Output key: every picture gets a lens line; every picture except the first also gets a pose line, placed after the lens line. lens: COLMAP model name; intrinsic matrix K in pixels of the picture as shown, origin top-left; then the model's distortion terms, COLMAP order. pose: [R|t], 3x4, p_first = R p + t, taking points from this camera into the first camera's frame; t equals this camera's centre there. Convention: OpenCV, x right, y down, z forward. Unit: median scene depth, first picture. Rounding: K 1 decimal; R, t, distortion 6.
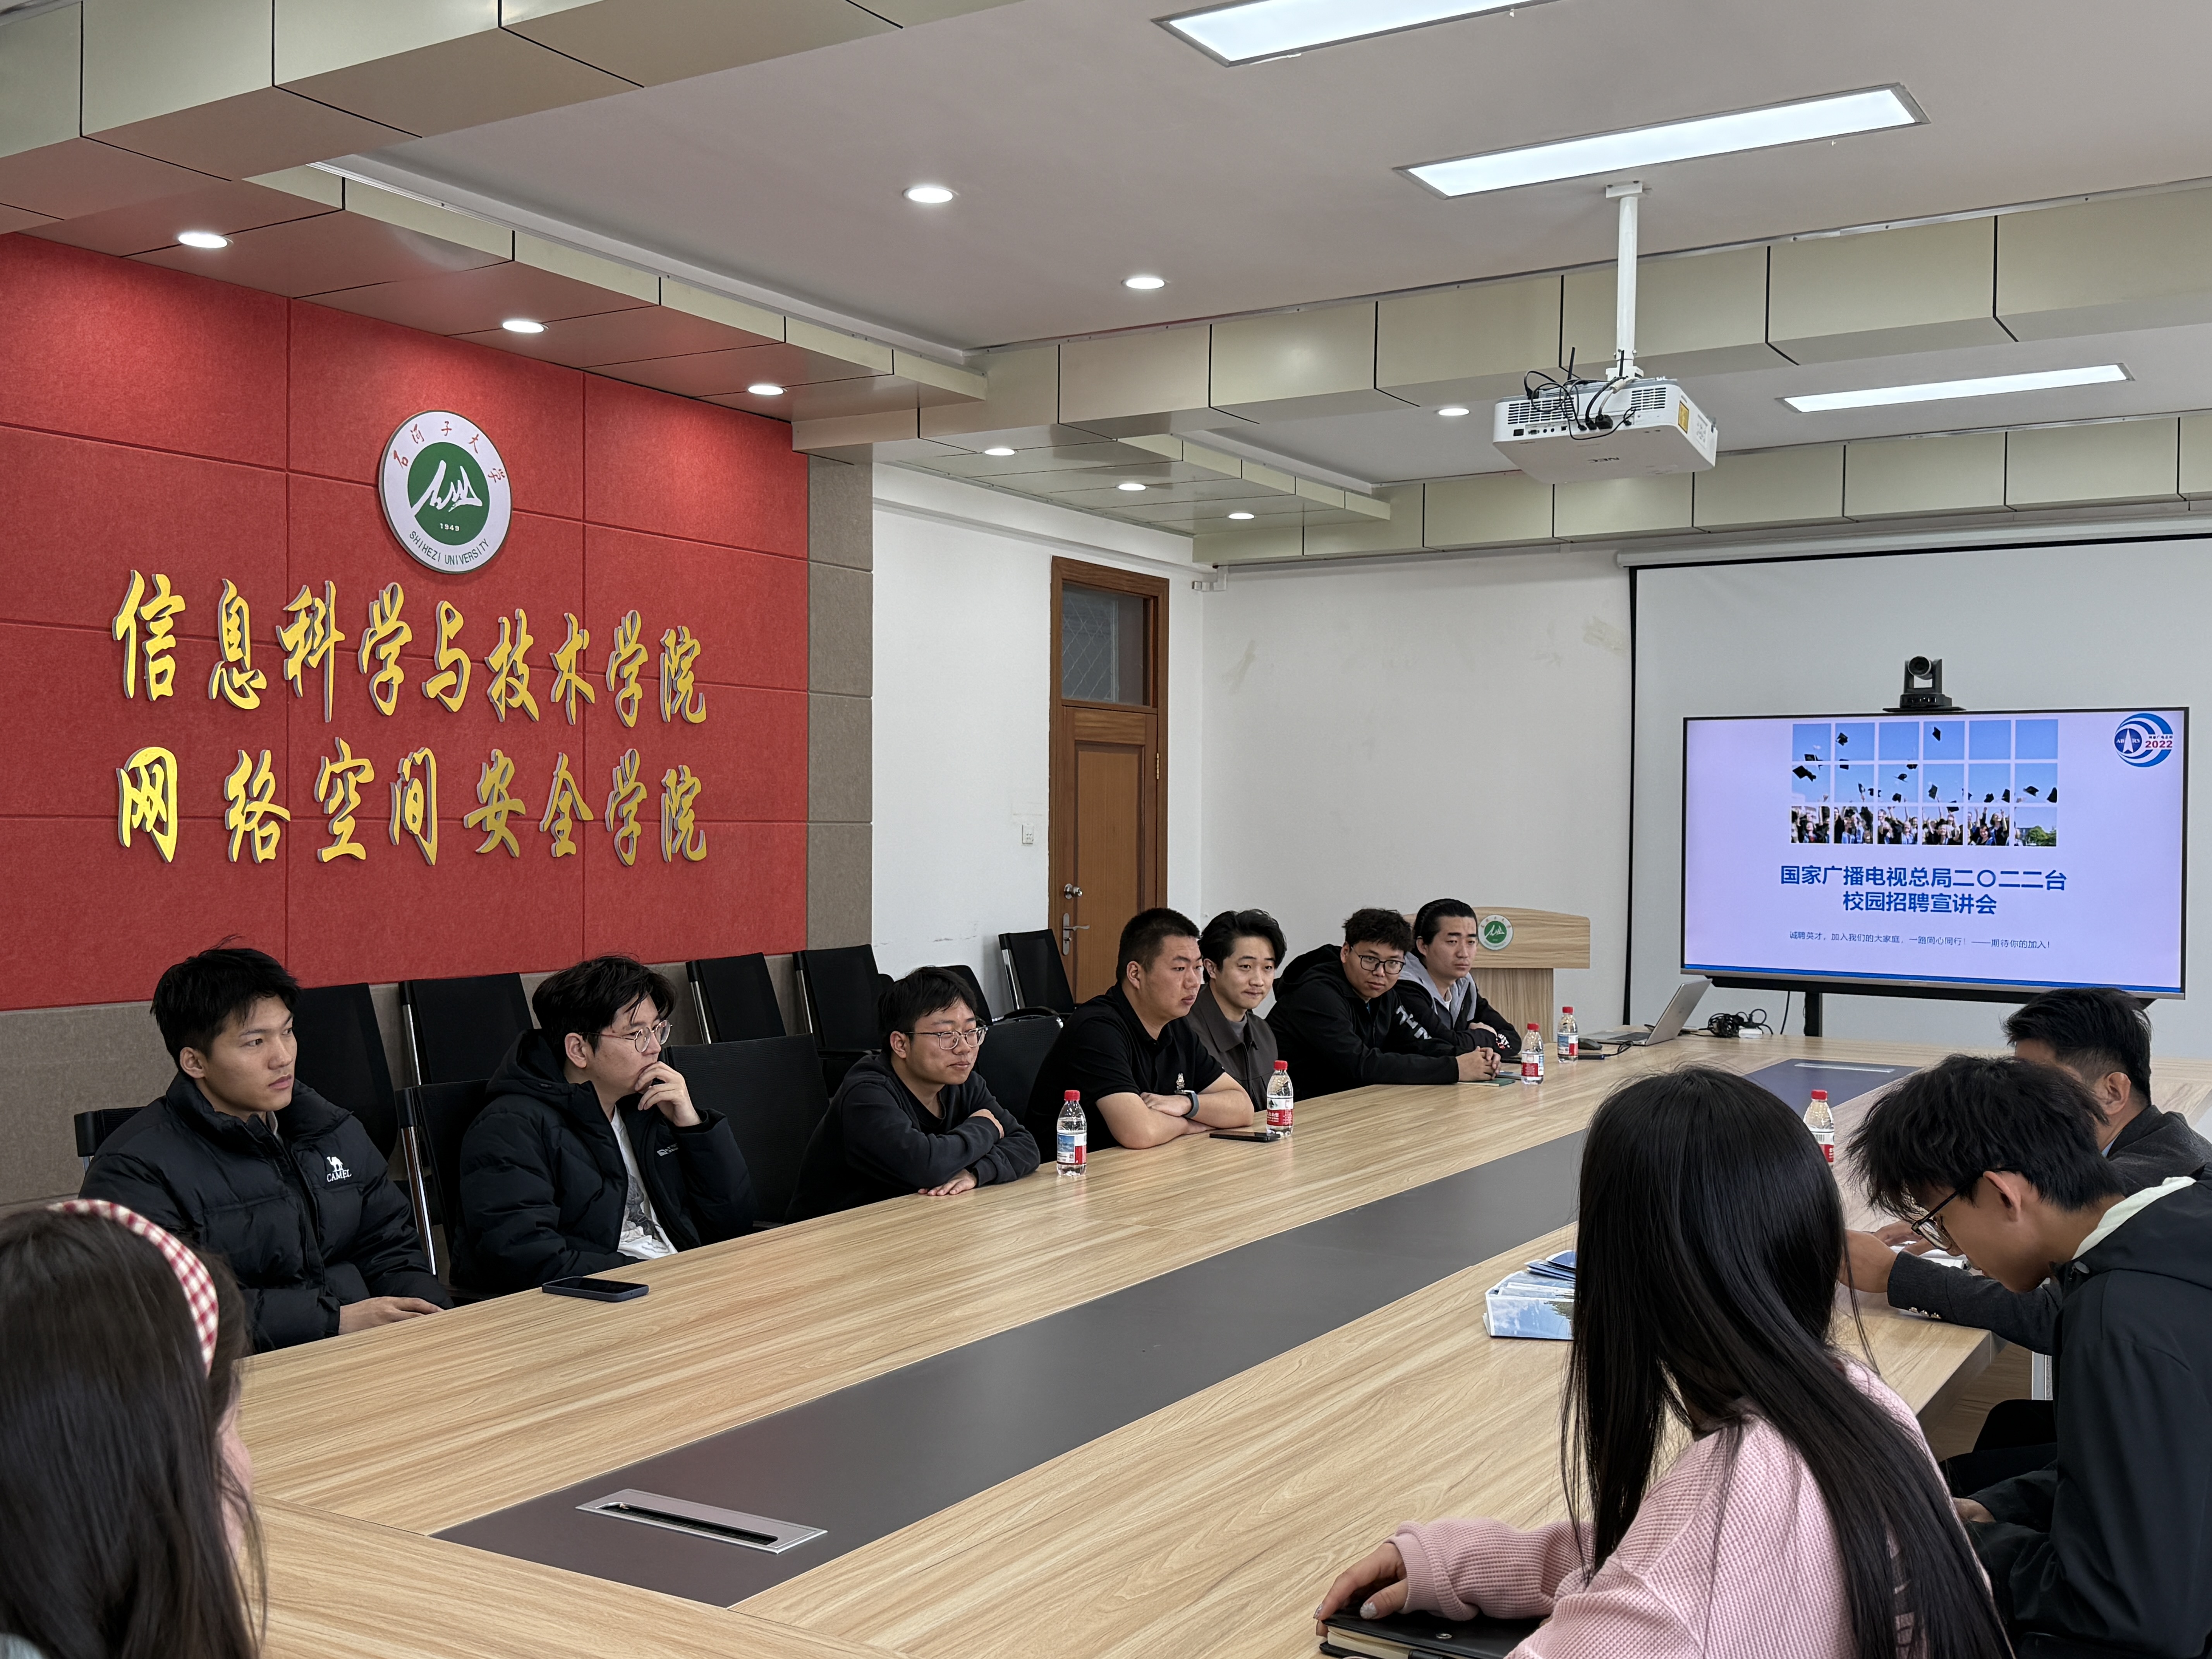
lens RADIAL K [[2158.6, 0, 1106.0], [0, 2158.6, 829.5], [0, 0, 1]] dist [0.205510, -0.452921]
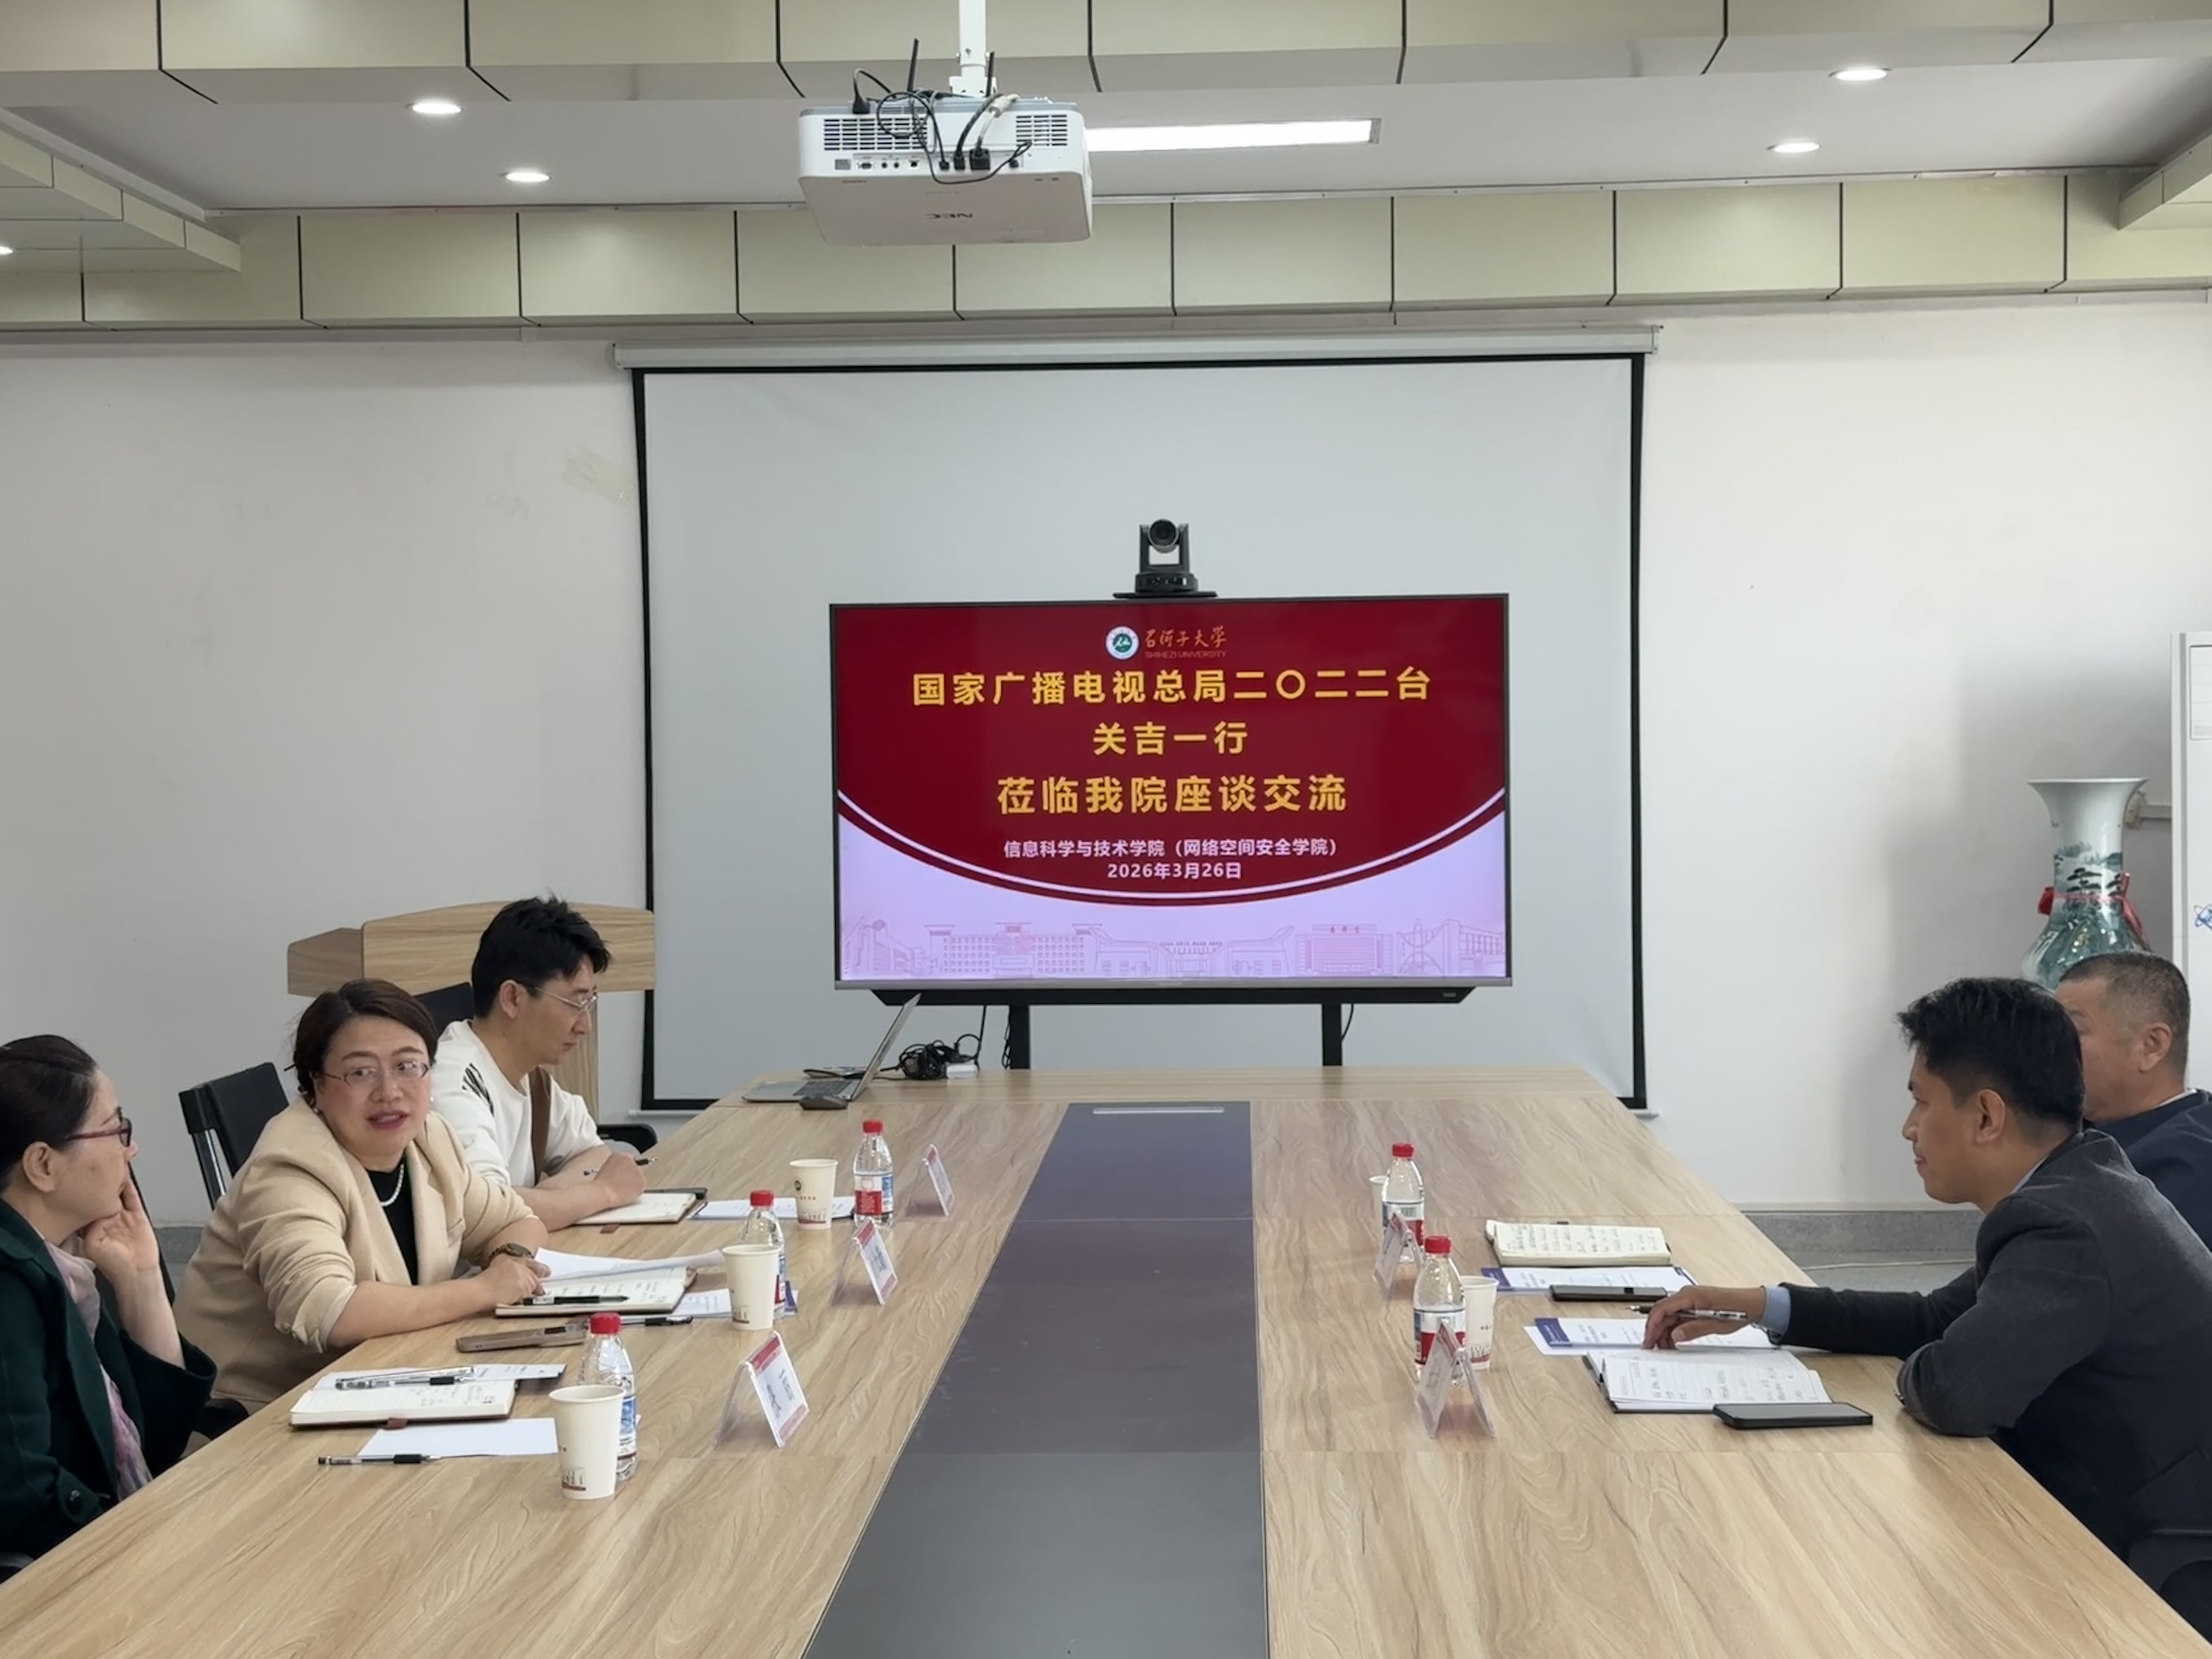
lens RADIAL K [[3374.1, 0, 1106.0], [0, 3374.1, 829.5], [0, 0, 1]] dist [0.126928, 0.070814]
pose [[0.874953, -0.030655, 0.483237, -0.175254], [0.021505, 0.999469, 0.024466, -0.006617], [-0.483731, -0.011014, 0.875147, 0.064542]]
